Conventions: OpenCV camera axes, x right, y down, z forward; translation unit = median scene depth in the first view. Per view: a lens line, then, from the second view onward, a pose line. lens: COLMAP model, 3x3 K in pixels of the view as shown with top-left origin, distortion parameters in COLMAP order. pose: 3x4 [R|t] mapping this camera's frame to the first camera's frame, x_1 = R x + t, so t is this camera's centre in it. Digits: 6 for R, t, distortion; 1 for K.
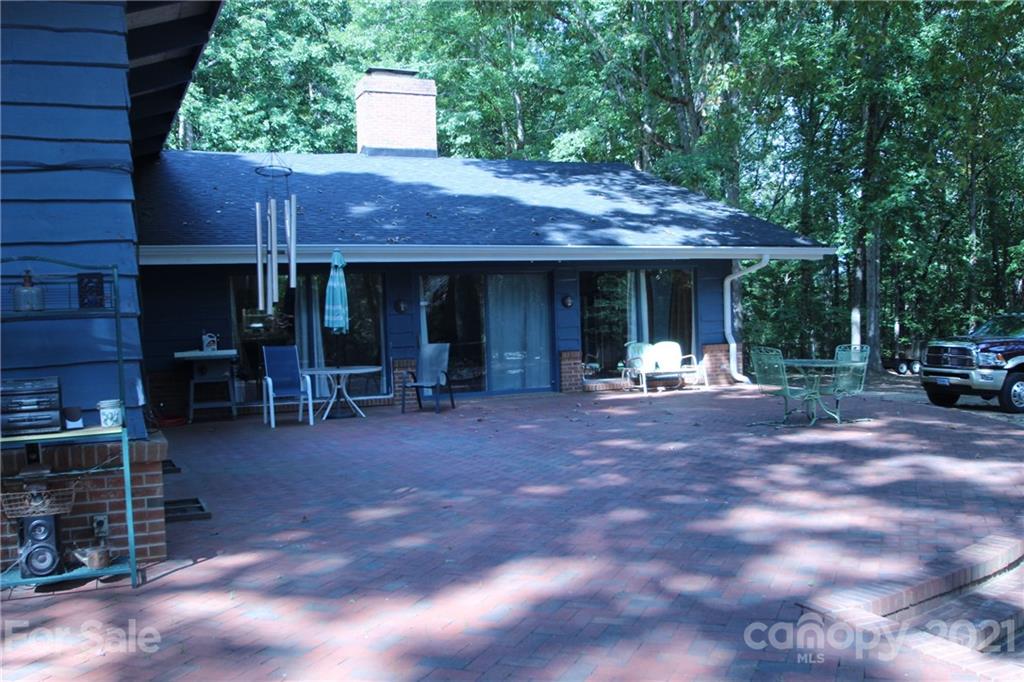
lens RADIAL K [[1049.1, 0, 512.0], [0, 1049.1, 341.0], [0, 0, 1]] dist [-0.003981, -0.006634]
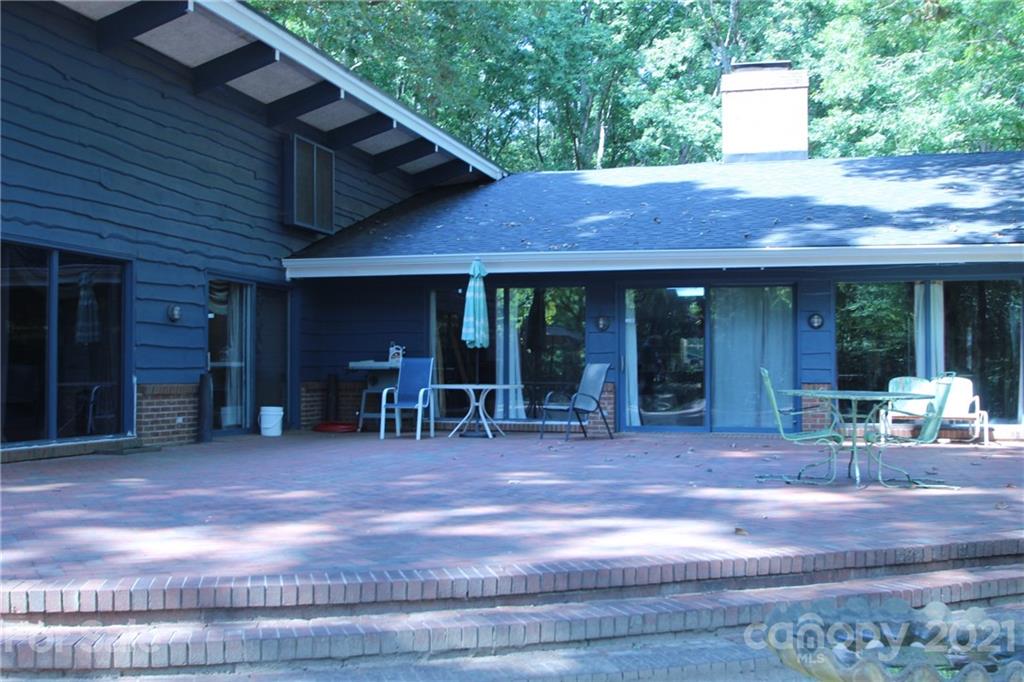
lens RADIAL K [[1096.2, 0, 512.0], [0, 1096.2, 341.0], [0, 0, 1]] dist [-0.004665, -0.005178]
pose [[0.779087, 0.018412, -0.626645, 0.380556], [-0.043747, 0.998729, -0.025044, 0.008204], [0.625387, 0.046925, 0.778903, 0.201836]]
